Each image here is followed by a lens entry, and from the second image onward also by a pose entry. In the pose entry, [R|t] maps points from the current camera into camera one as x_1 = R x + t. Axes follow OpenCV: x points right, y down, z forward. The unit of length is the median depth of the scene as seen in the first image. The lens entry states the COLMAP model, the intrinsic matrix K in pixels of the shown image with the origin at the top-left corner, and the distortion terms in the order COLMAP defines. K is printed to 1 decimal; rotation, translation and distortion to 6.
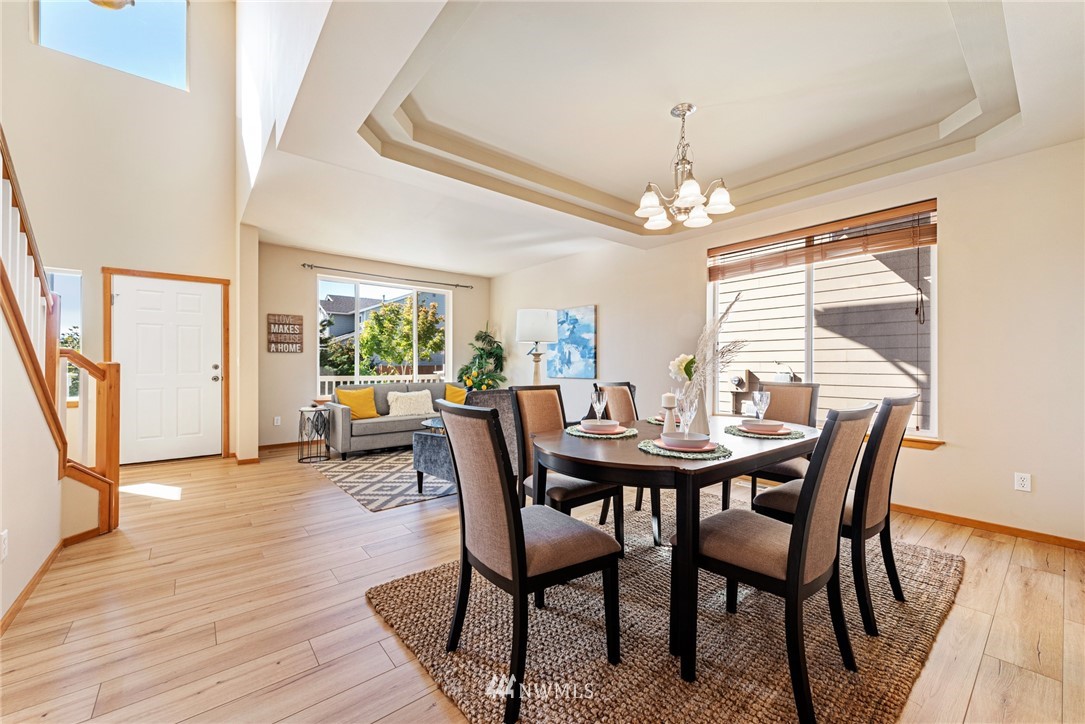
lens RADIAL K [[430.6, 0, 549.0], [0, 430.6, 362.2], [0, 0, 1]] dist [0.002070, 0.000103]
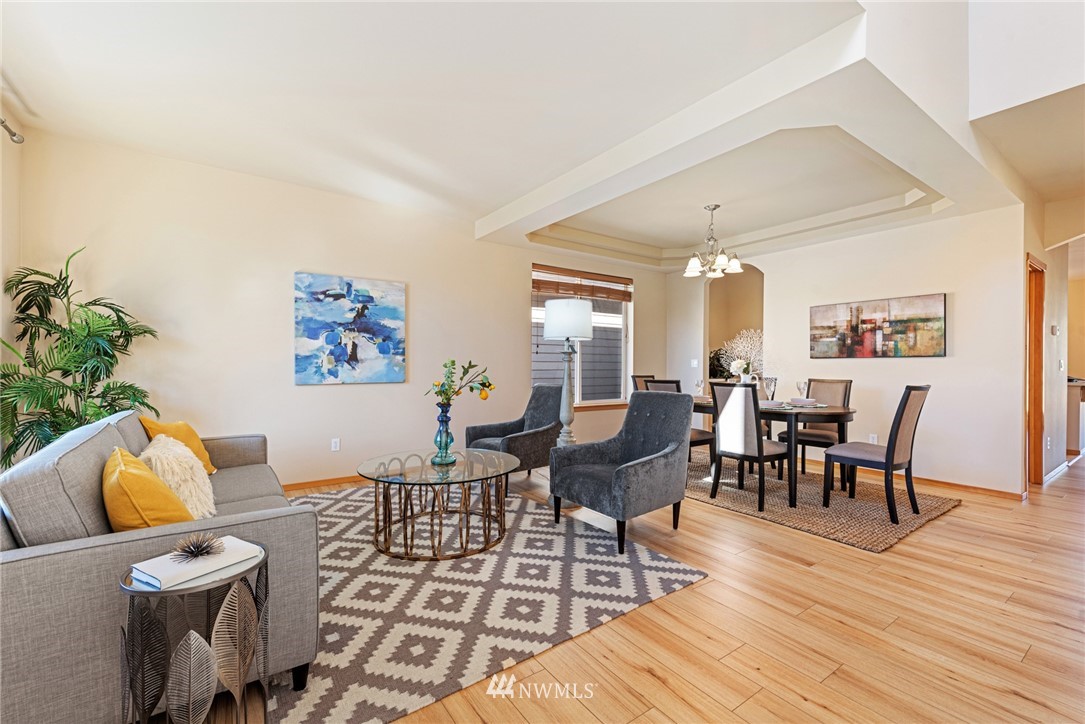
lens RADIAL K [[461.2, 0, 541.8], [0, 461.2, 367.6], [0, 0, 1]] dist [-0.003953, -0.000421]
pose [[0.076987, -0.010254, 0.996979, -0.660671], [-0.013465, 0.999845, 0.011323, 0.000997], [-0.996941, -0.014296, 0.076837, 0.683987]]
